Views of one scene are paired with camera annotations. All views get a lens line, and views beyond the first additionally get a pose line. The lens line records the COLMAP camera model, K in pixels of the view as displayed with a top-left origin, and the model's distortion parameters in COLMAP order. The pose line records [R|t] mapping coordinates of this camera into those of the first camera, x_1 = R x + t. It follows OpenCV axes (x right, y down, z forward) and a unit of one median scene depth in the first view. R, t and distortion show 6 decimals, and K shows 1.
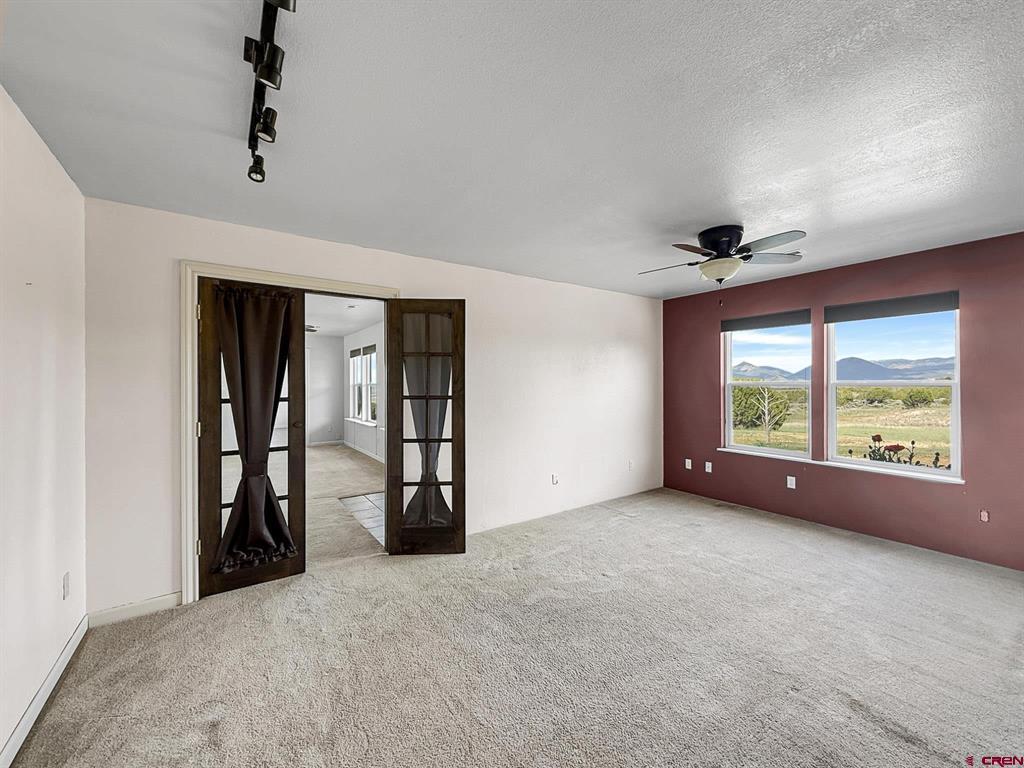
lens RADIAL K [[413.5, 0, 511.3], [0, 413.5, 386.1], [0, 0, 1]] dist [-0.000878, 0.001067]
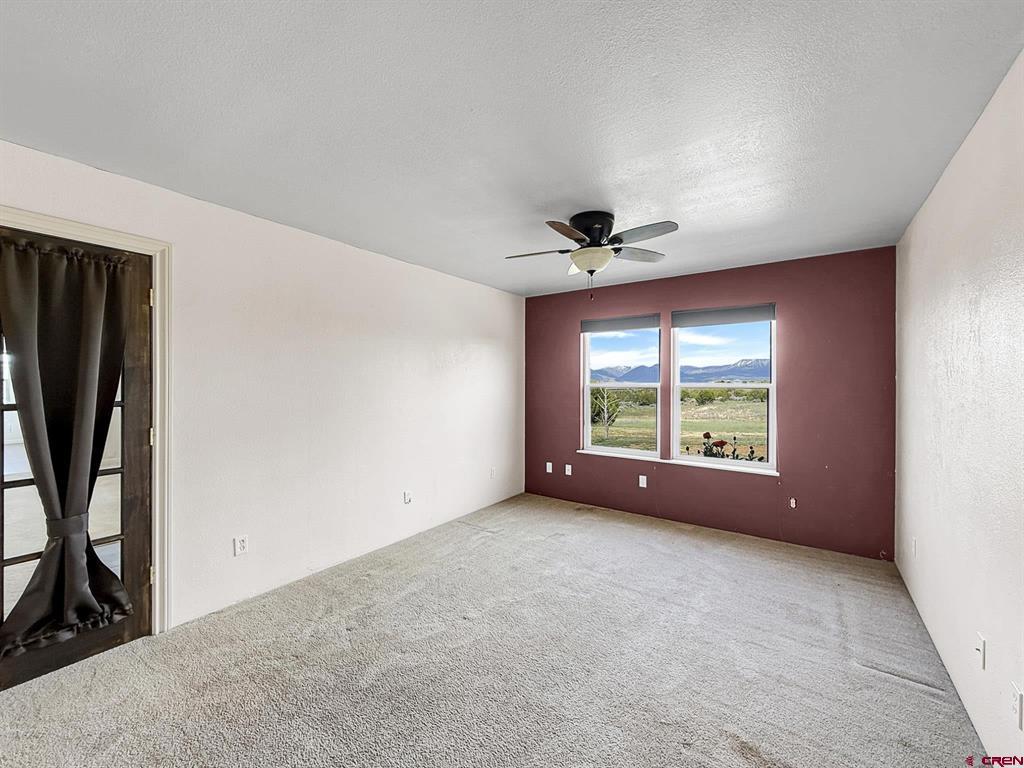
lens RADIAL K [[413.5, 0, 511.2], [0, 413.5, 386.2], [0, 0, 1]] dist [-0.000878, 0.001067]
pose [[0.943406, 0.004738, 0.331606, 0.033414], [-0.004711, 0.999989, -0.000884, -0.001712], [-0.331606, -0.000728, 0.943418, 0.179113]]
